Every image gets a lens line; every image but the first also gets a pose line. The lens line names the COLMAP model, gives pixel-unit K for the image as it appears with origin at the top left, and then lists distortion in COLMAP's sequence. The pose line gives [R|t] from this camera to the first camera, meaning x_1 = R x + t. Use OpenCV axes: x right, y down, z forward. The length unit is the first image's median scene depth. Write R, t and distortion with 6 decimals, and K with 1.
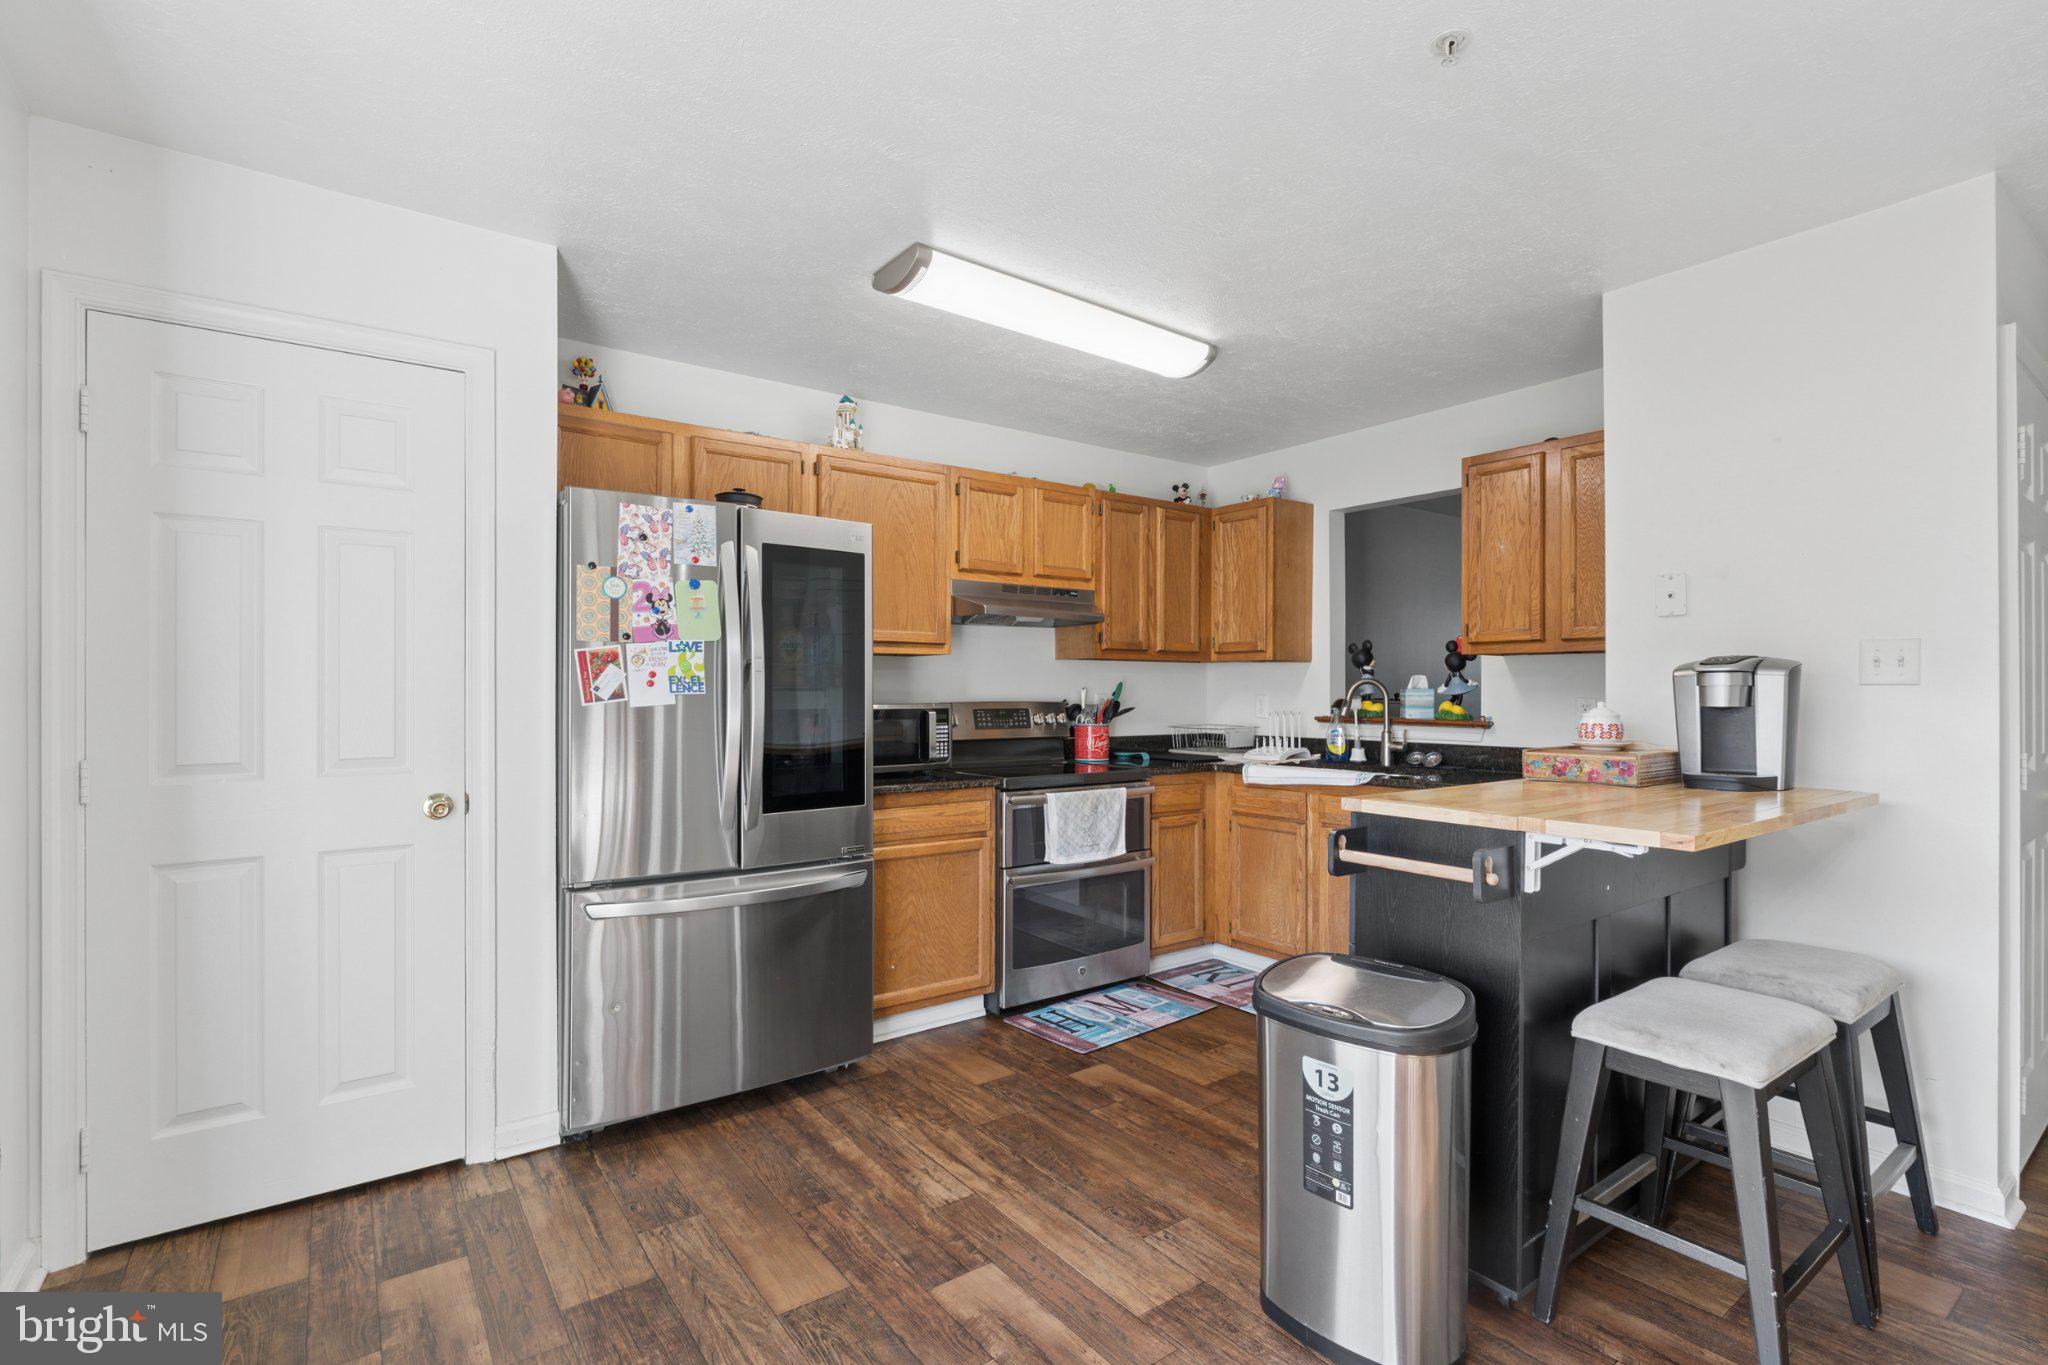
lens RADIAL K [[949.6, 0, 1016.4], [0, 949.6, 684.2], [0, 0, 1]] dist [-0.005982, -0.000301]
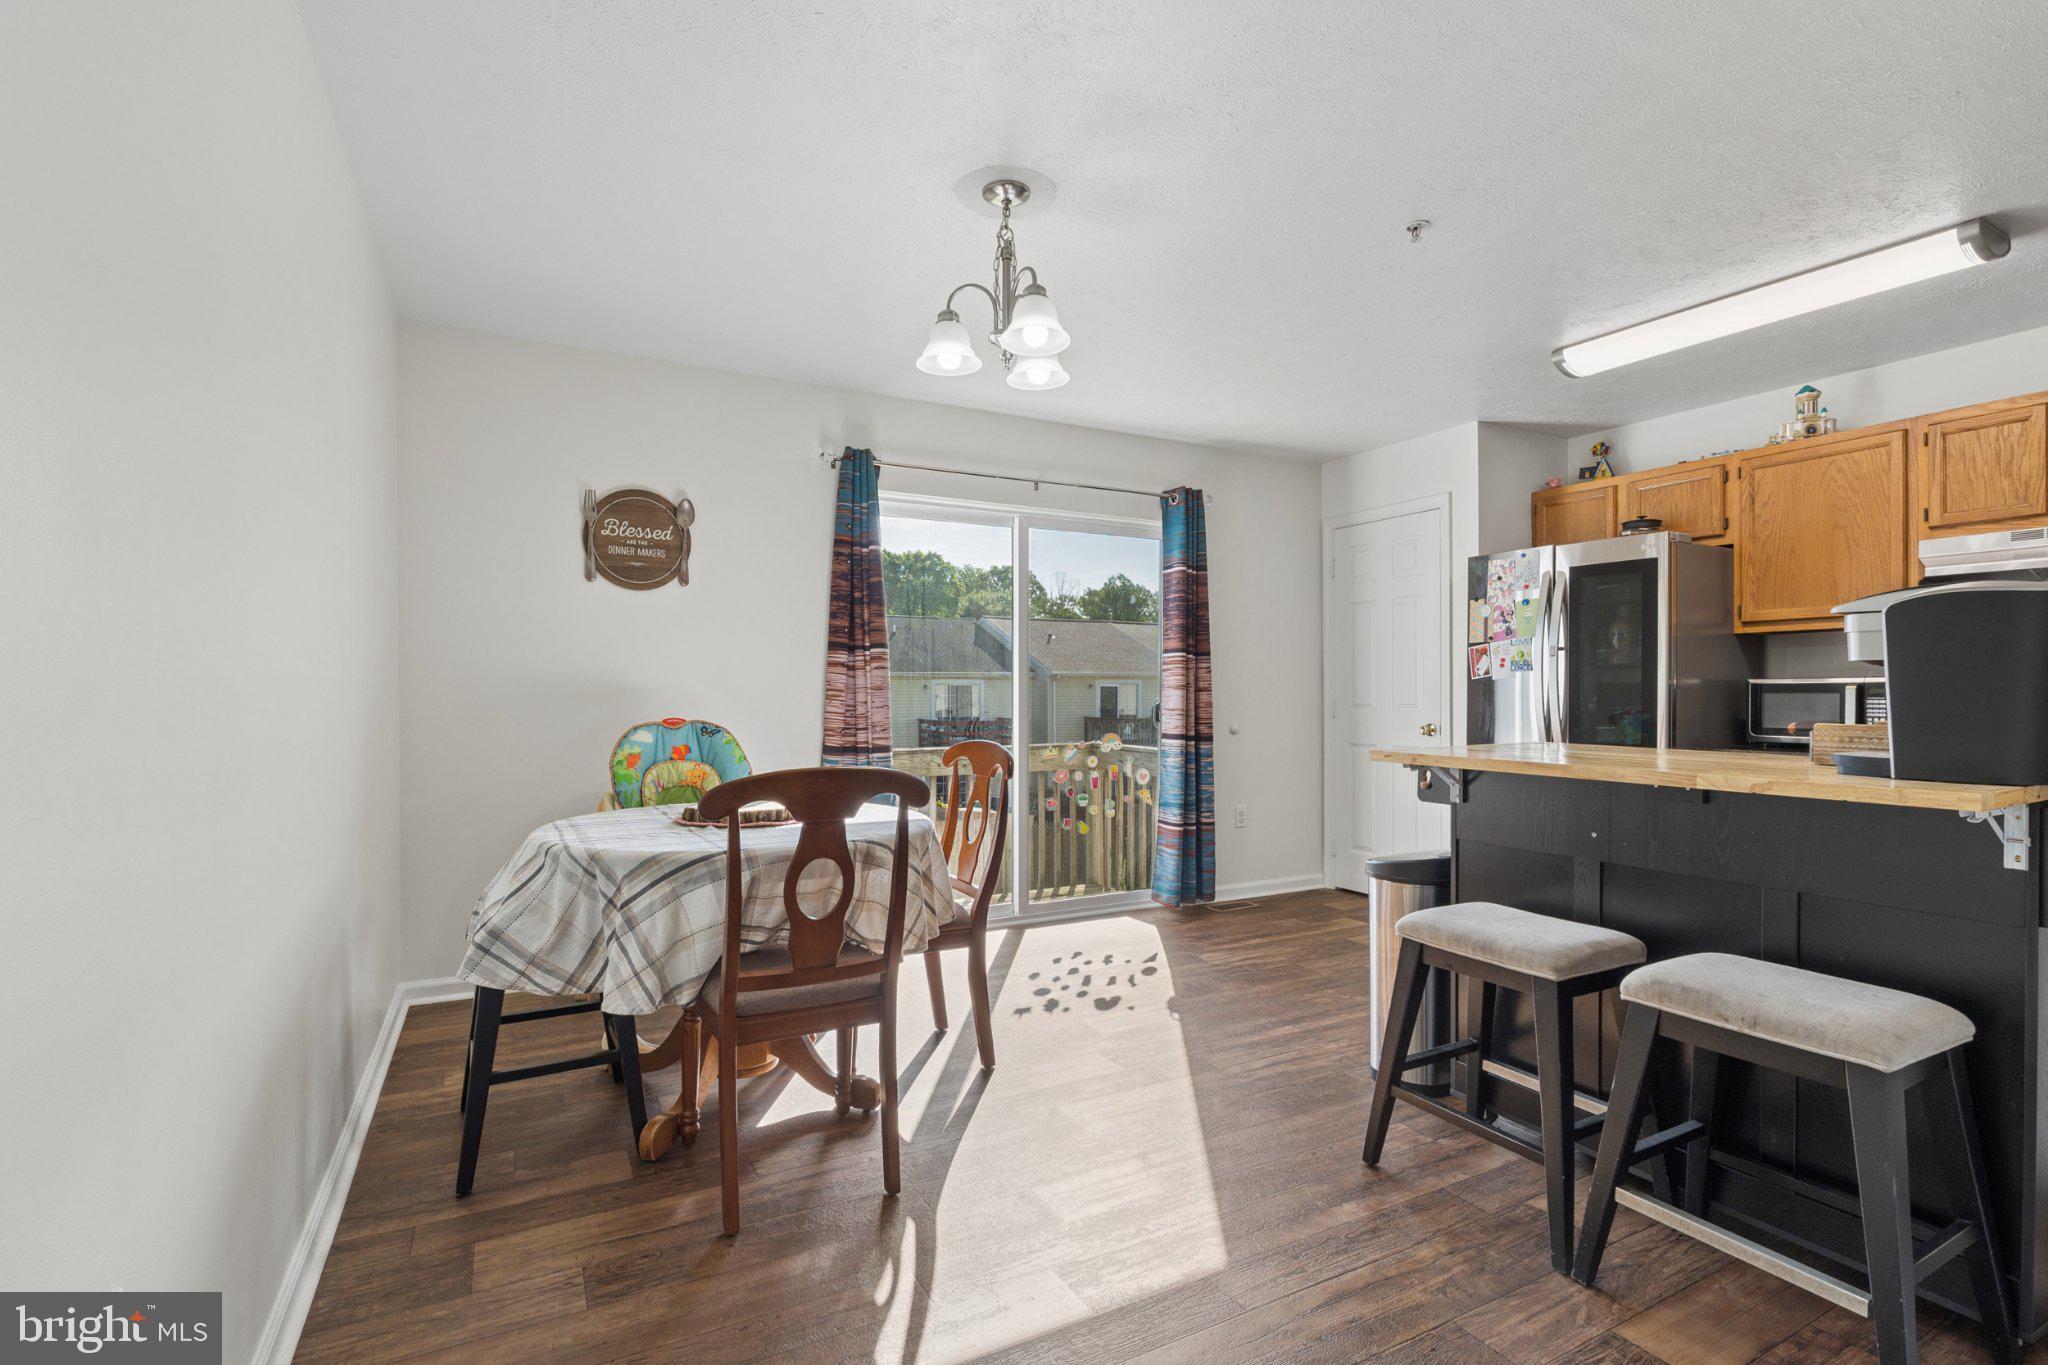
lens RADIAL K [[949.6, 0, 1047.1], [0, 949.6, 714.8], [0, 0, 1]] dist [-0.005982, -0.000301]
pose [[-0.115772, 0.024978, -0.992962, 1.228749], [0.009743, 0.999664, 0.024011, 0.034090], [0.993228, -0.006894, -0.115977, 0.357600]]
